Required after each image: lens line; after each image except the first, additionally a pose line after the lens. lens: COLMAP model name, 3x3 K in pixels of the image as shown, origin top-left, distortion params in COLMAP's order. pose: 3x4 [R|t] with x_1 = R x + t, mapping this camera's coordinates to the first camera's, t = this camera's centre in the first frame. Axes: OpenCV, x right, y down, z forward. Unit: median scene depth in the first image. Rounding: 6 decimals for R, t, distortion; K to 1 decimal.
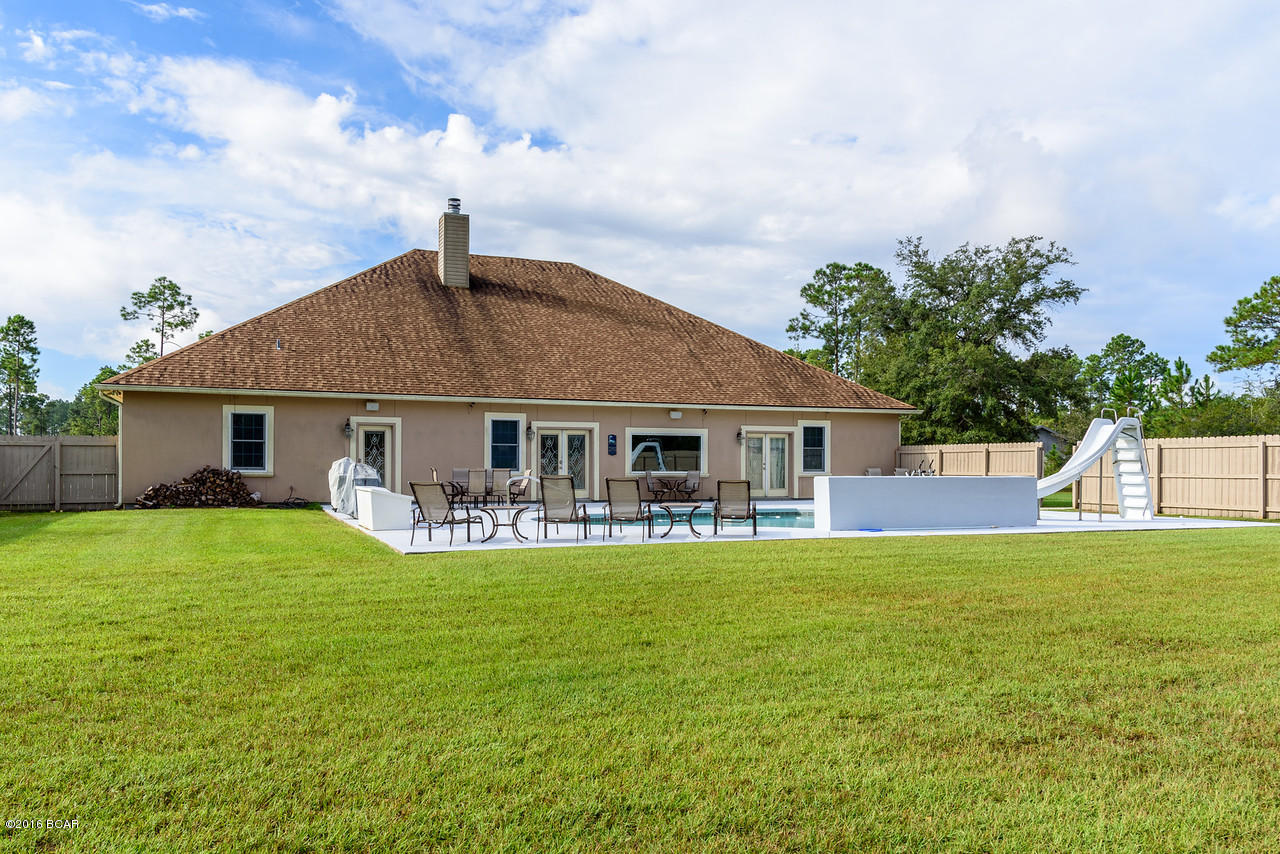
lens RADIAL K [[820.3, 0, 636.9], [0, 820.3, 472.8], [0, 0, 1]] dist [-0.034510, 0.001347]
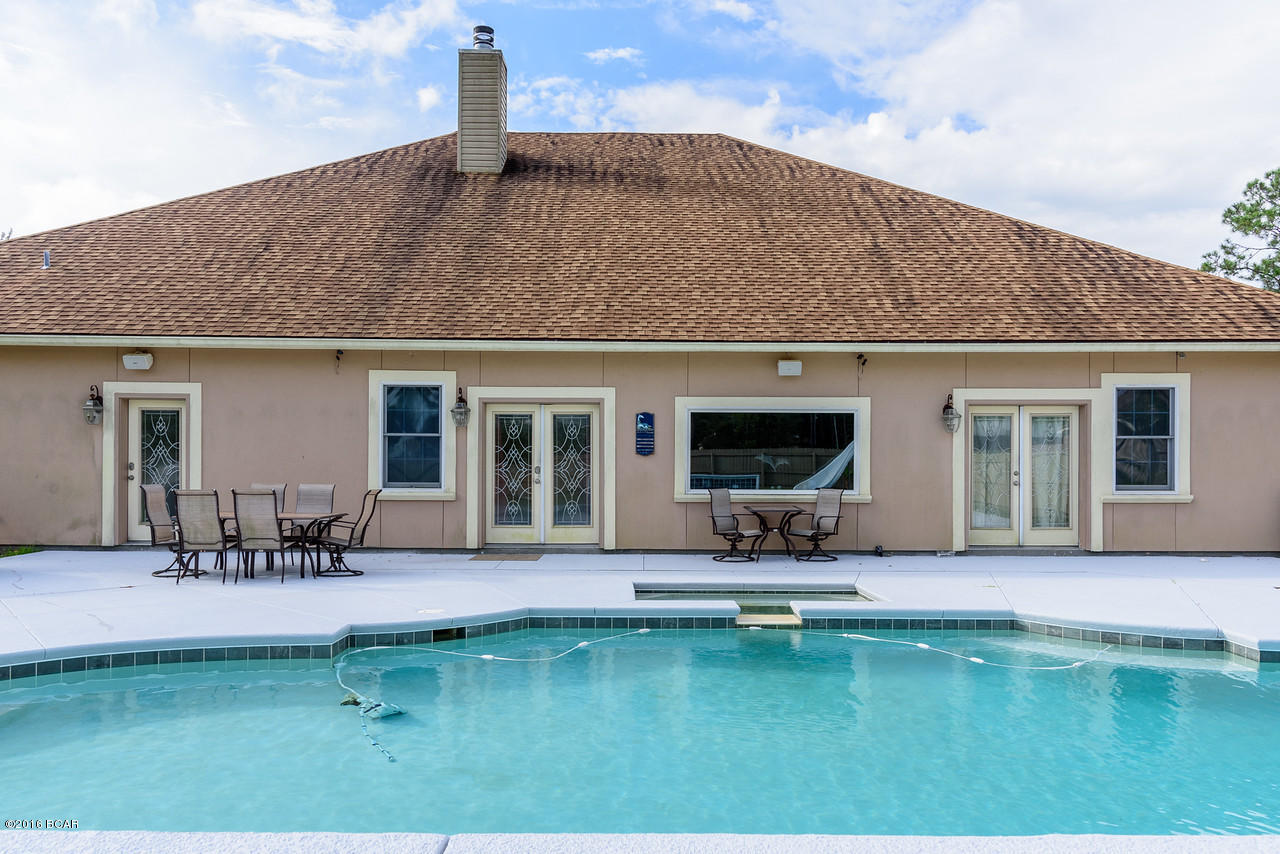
lens RADIAL K [[899.2, 0, 679.1], [0, 899.2, 443.5], [0, 0, 1]] dist [0.011290, -0.004596]
pose [[0.934700, -0.005053, -0.355401, 0.164733], [-0.005239, 0.999594, -0.027990, -0.013310], [0.355398, 0.028025, 0.934295, 0.496264]]
